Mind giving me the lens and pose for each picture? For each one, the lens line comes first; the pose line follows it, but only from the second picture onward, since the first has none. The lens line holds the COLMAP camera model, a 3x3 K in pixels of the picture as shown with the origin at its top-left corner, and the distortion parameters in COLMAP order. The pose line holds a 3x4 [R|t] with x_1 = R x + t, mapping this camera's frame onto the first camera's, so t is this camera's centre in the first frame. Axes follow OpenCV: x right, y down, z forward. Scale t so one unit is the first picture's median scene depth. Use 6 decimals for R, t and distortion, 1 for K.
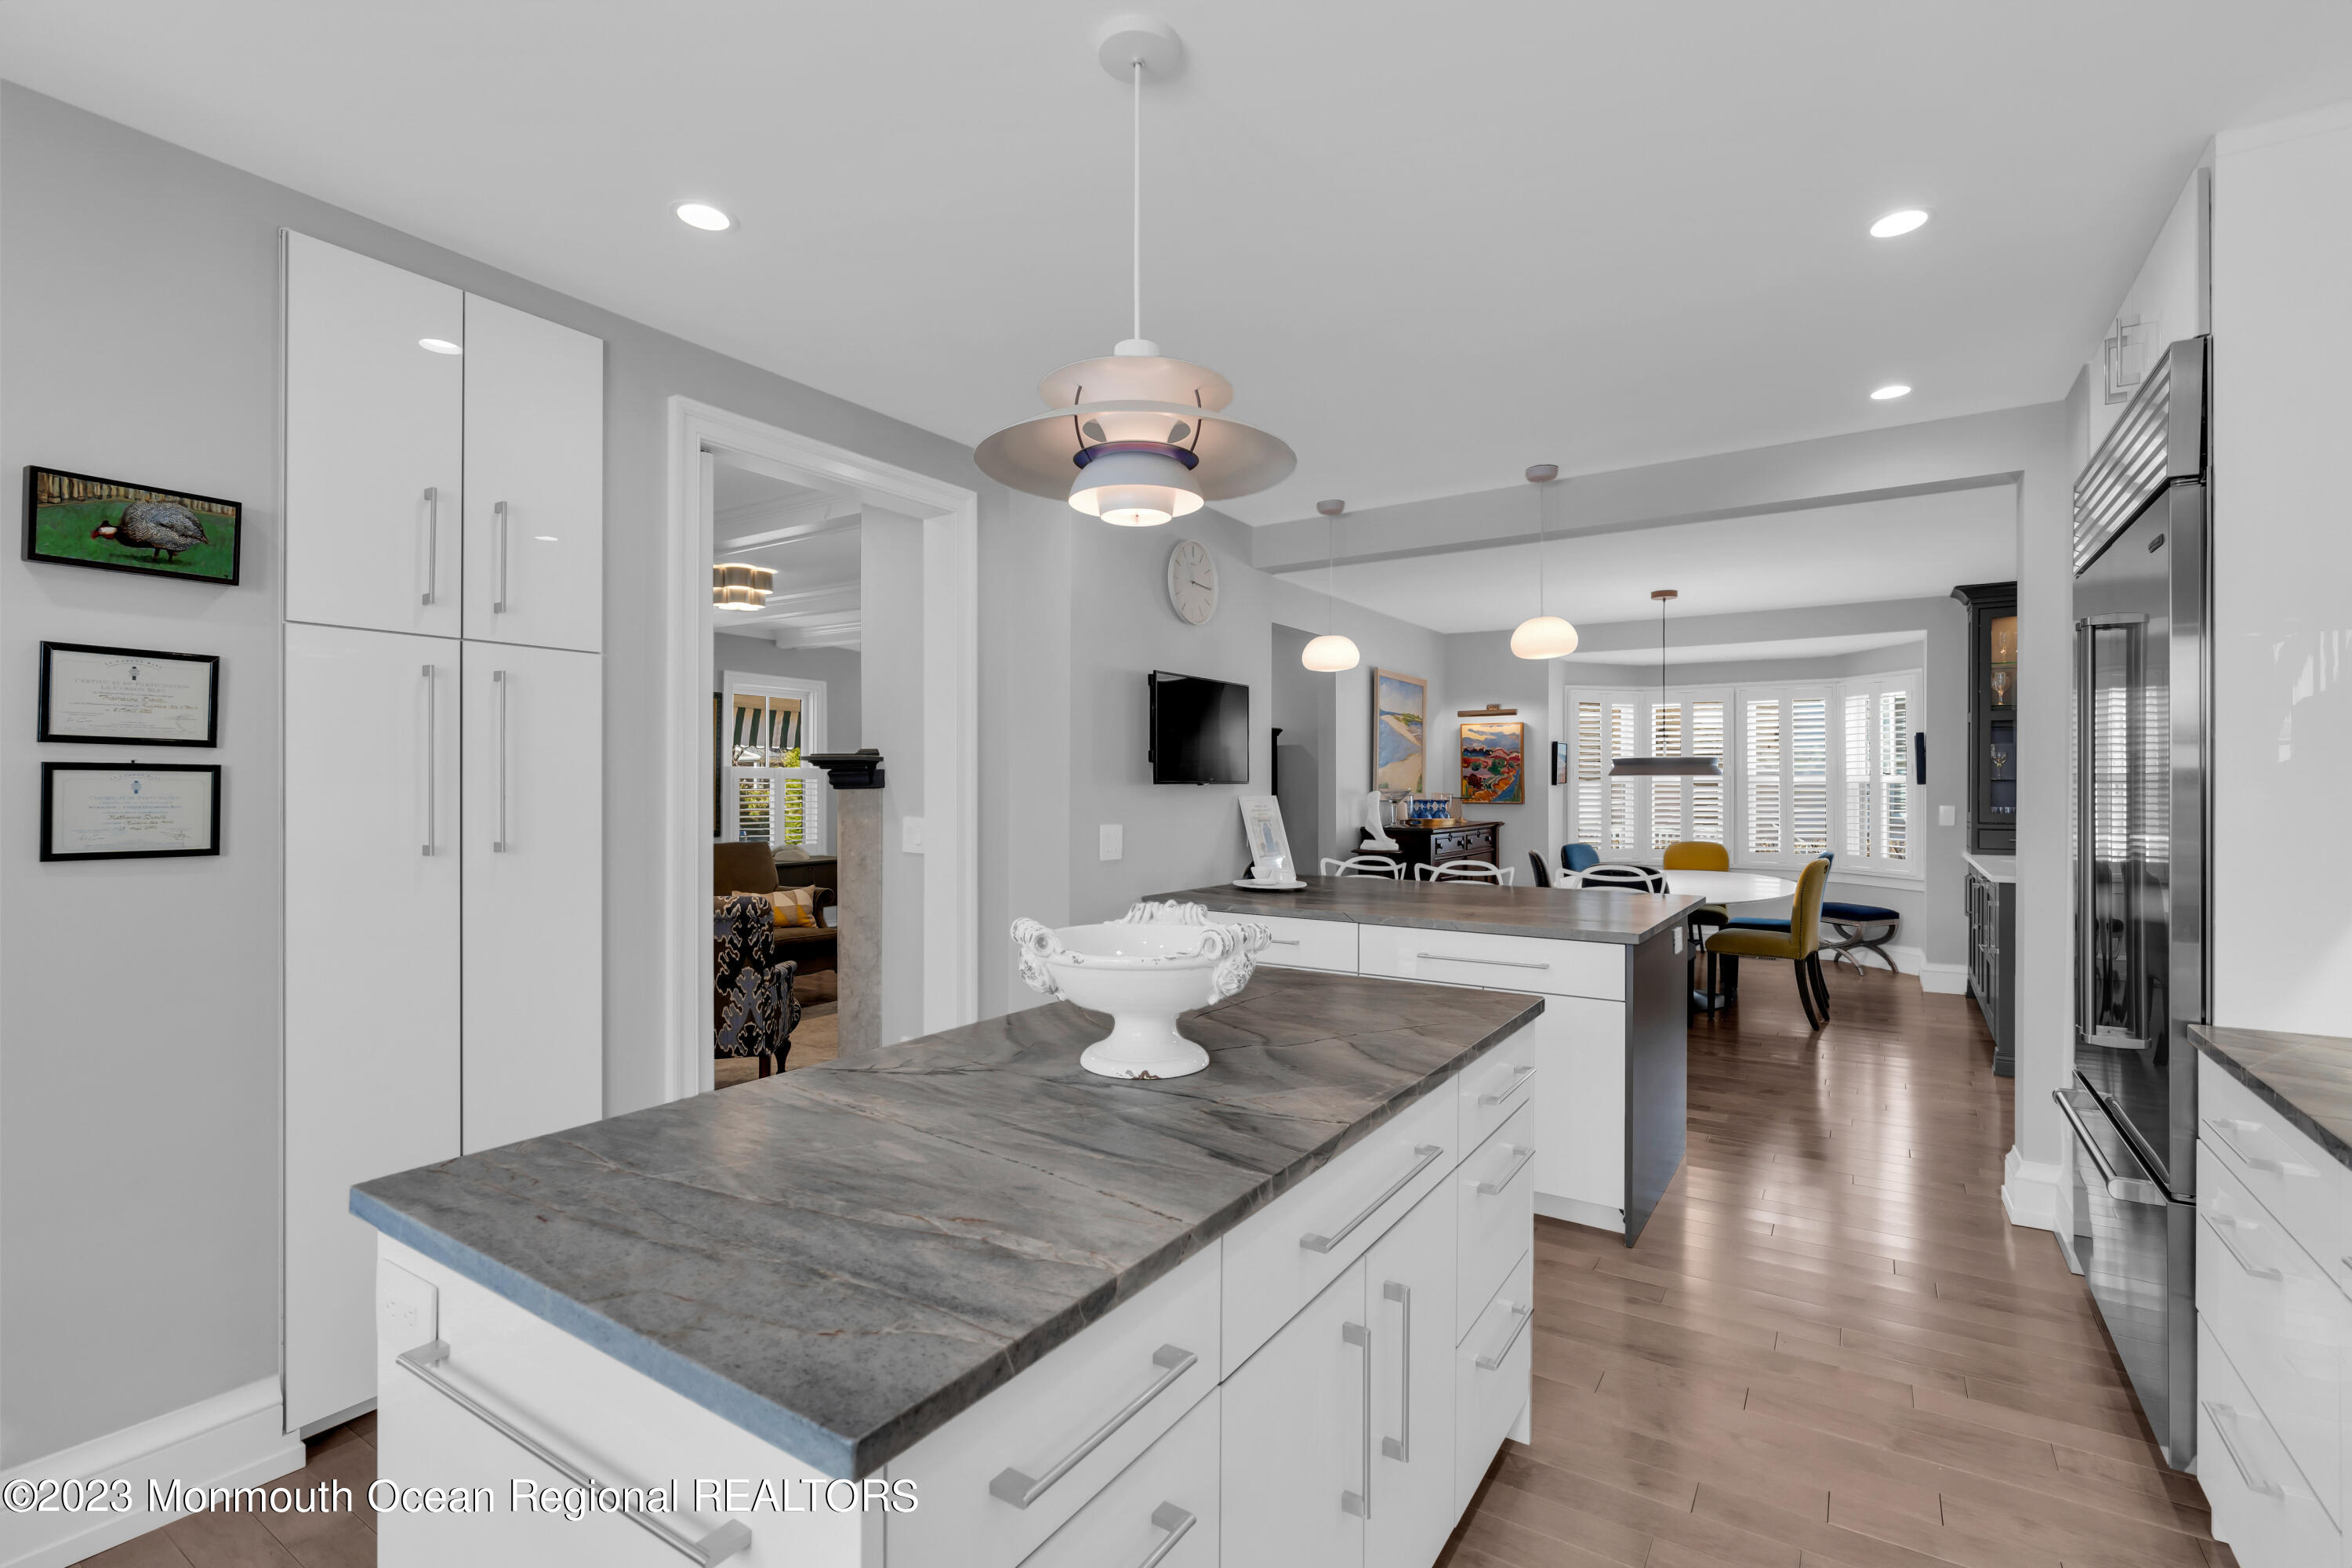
lens RADIAL K [[1061.8, 0, 1189.9], [0, 1061.8, 787.0], [0, 0, 1]] dist [-0.006832, 0.001267]
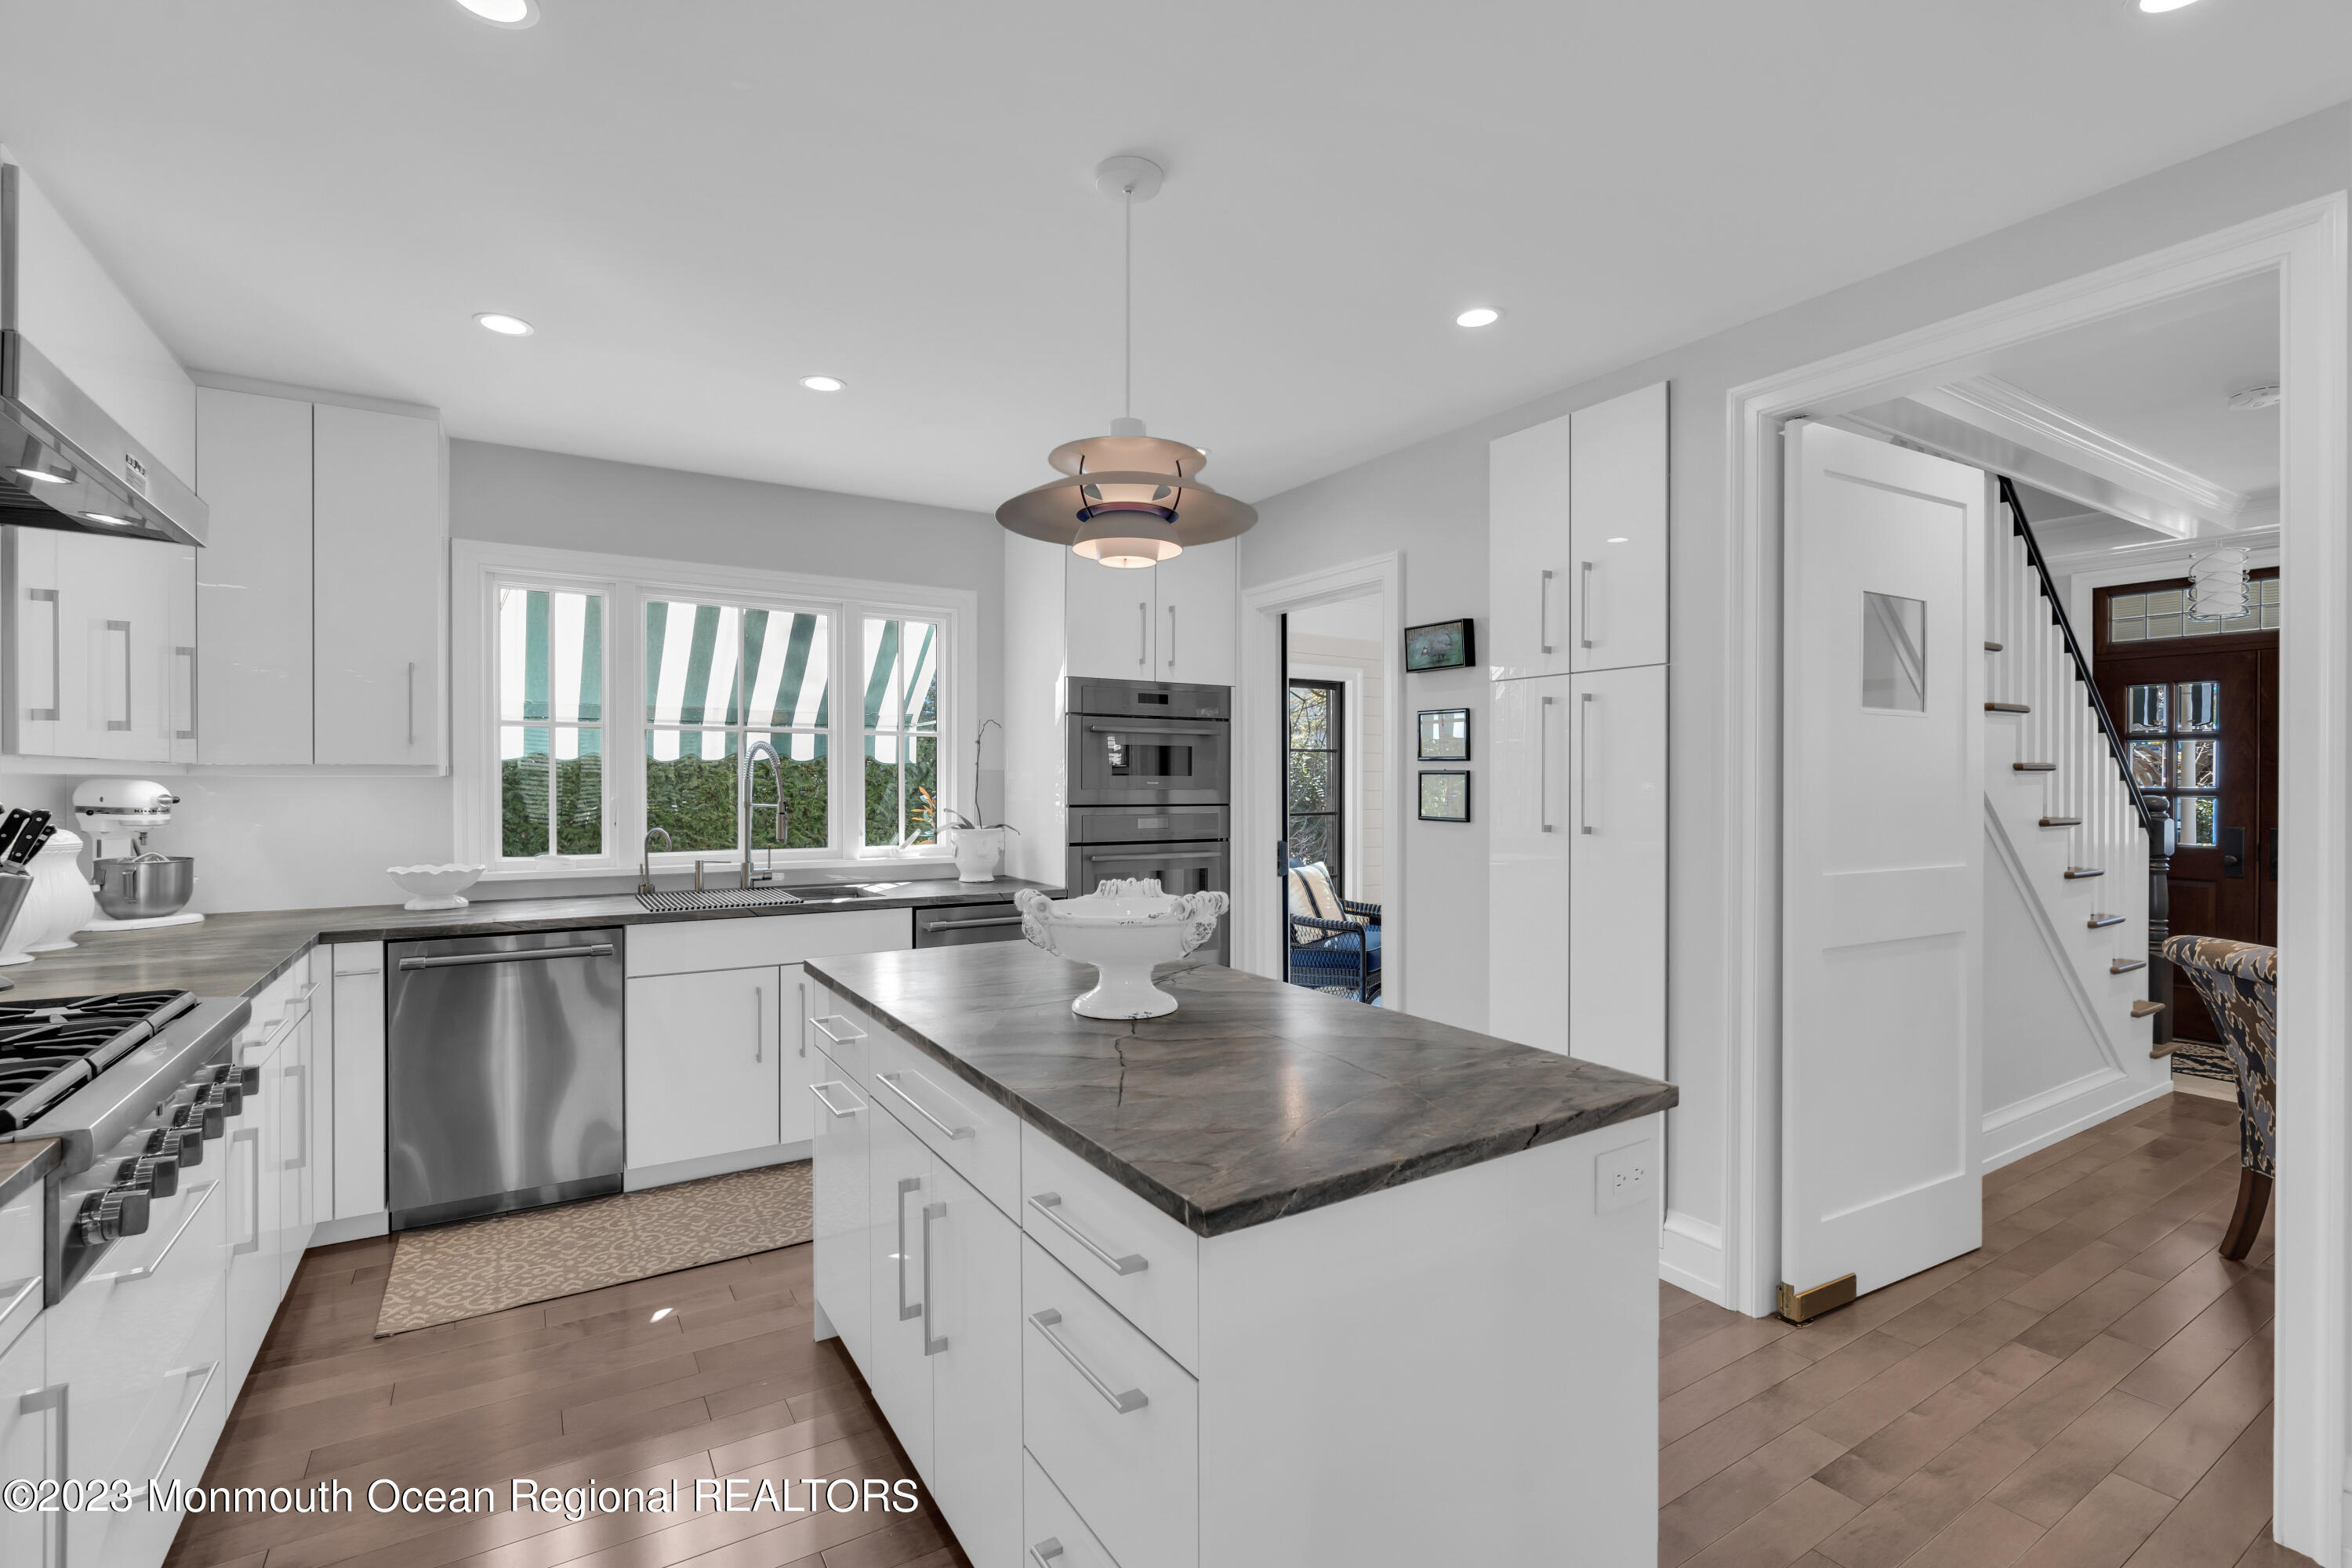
lens RADIAL K [[1061.8, 0, 1189.9], [0, 1061.8, 787.0], [0, 0, 1]] dist [-0.006832, 0.001267]
pose [[-0.417226, 0.010809, -0.908739, 0.863831], [0.004090, 0.999941, 0.010015, -0.013676], [0.908794, 0.000461, -0.417246, 1.314362]]
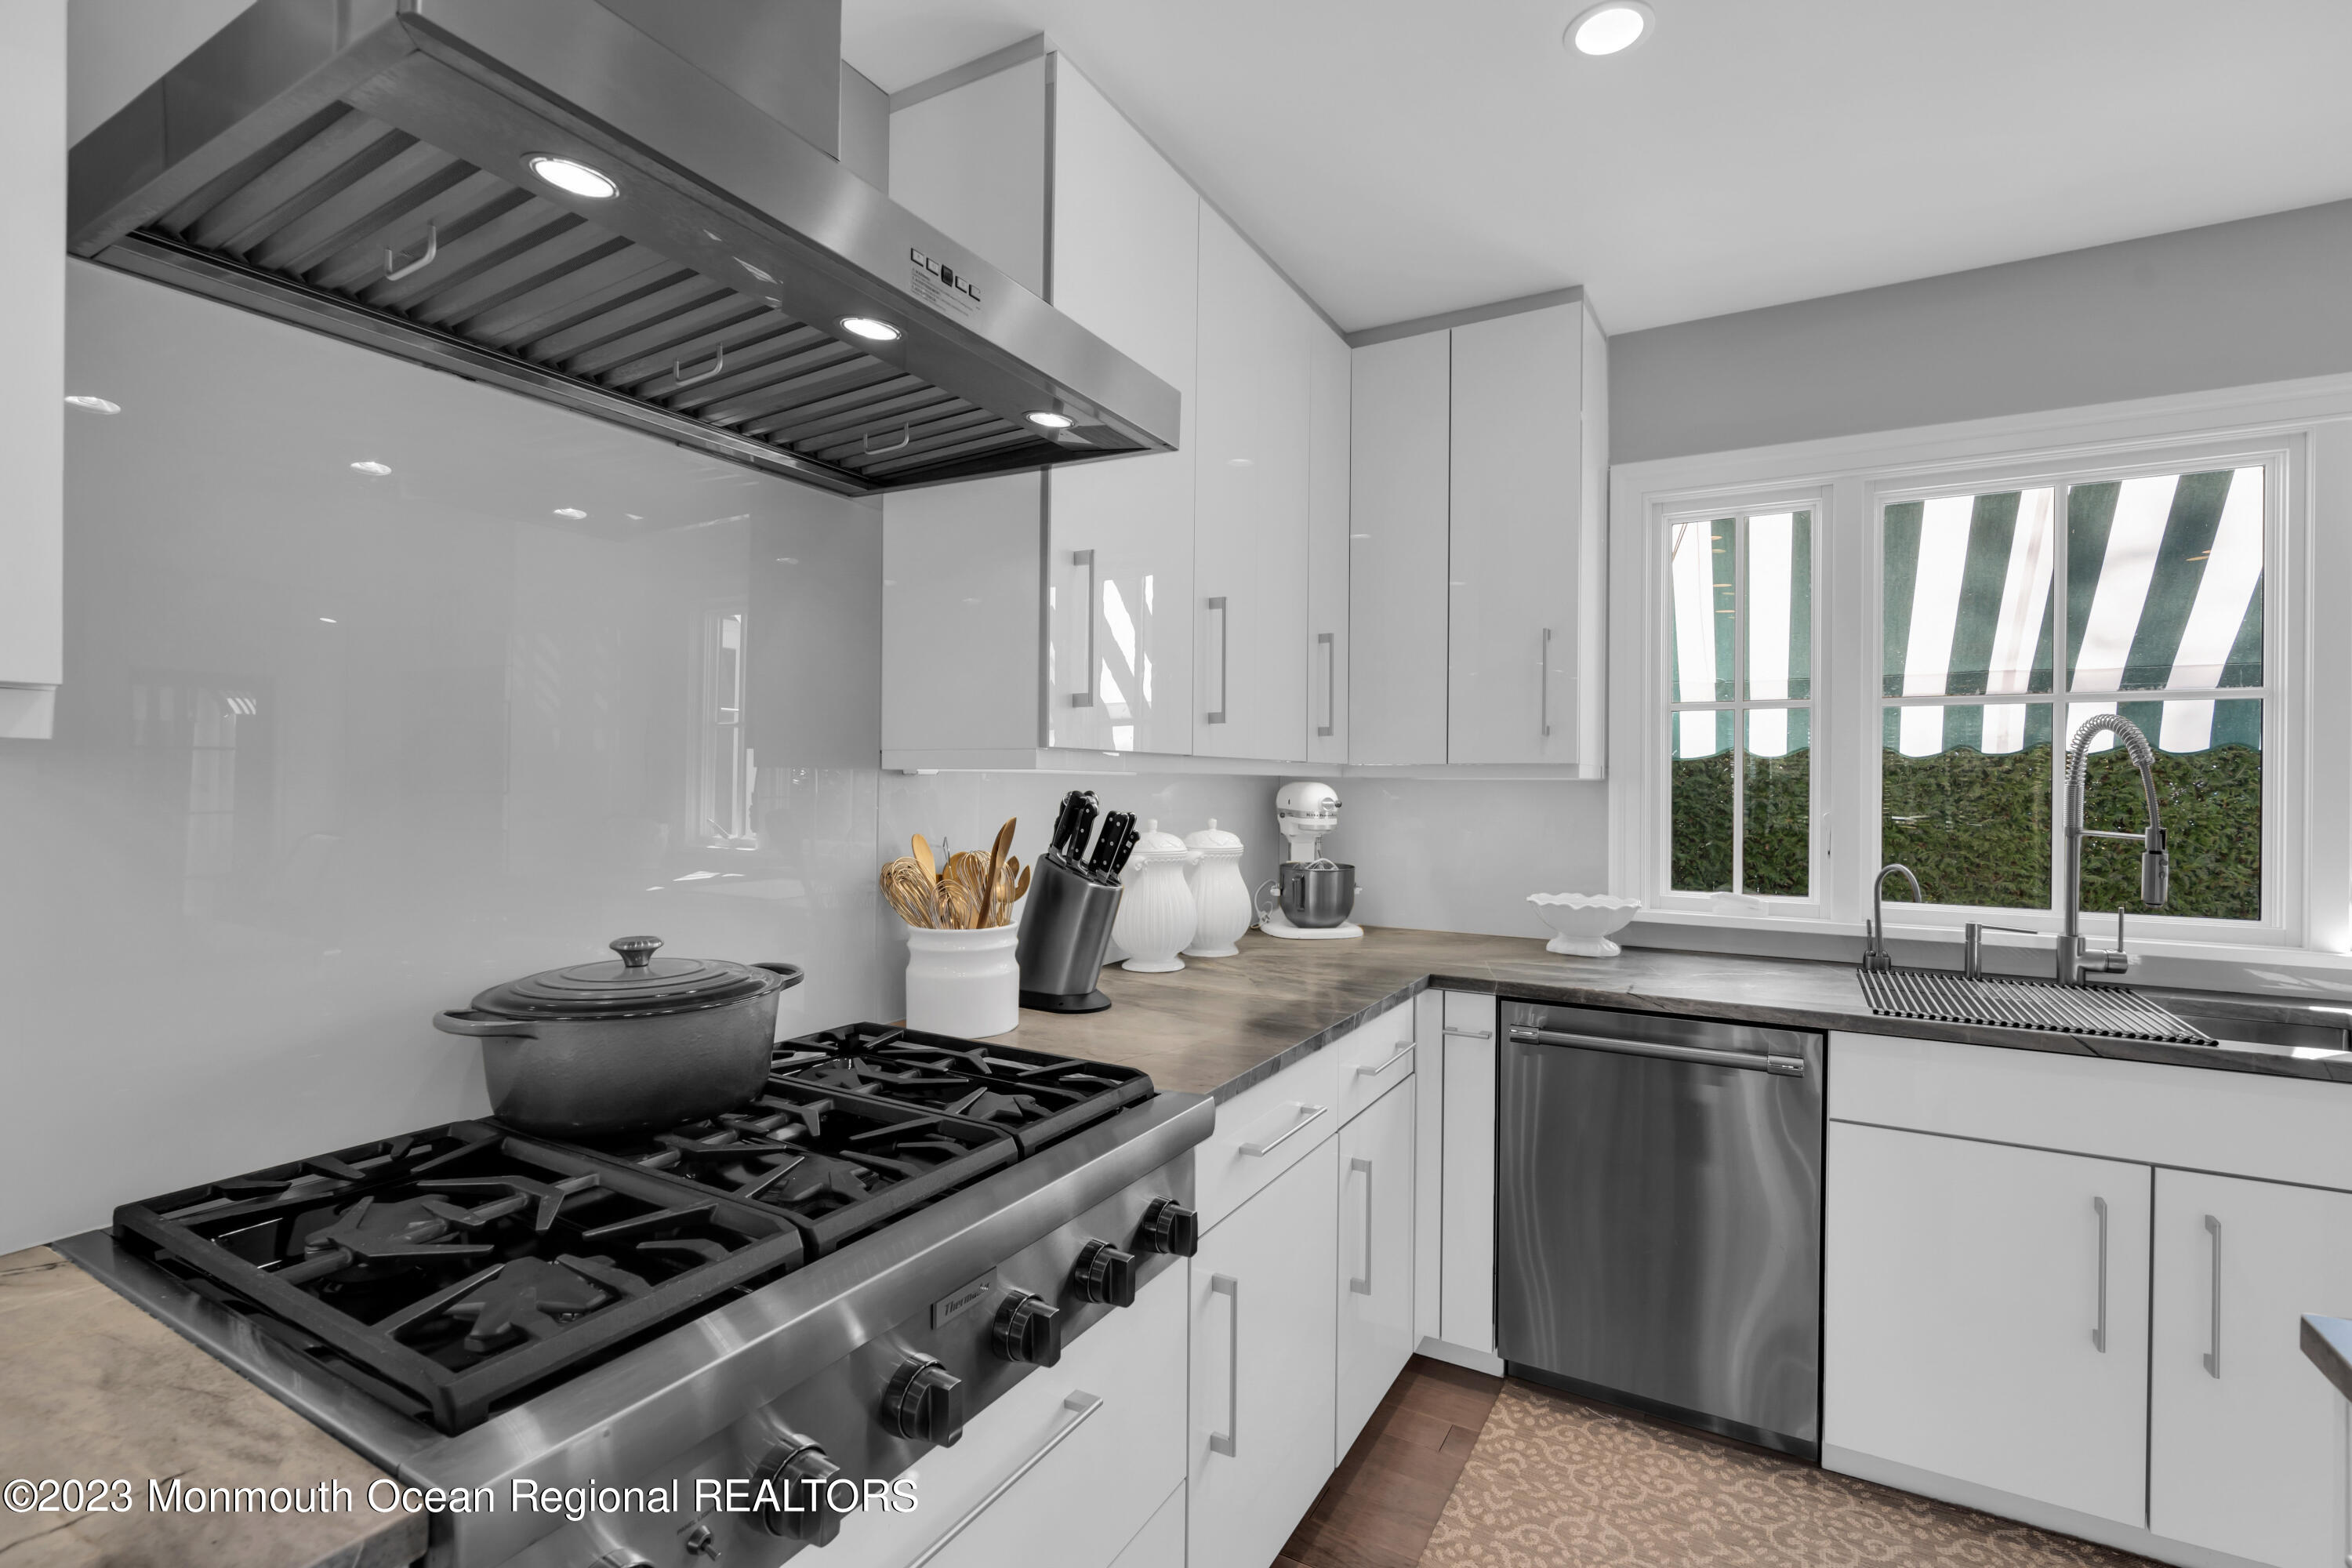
lens RADIAL K [[1096.4, 0, 1146.9], [0, 1096.4, 790.0], [0, 0, 1]] dist [-0.020085, -0.000148]
pose [[-0.998854, -0.001222, -0.047850, 0.405034], [-0.001386, 0.999993, 0.003400, -0.008661], [0.047846, 0.003463, -0.998849, 0.791827]]
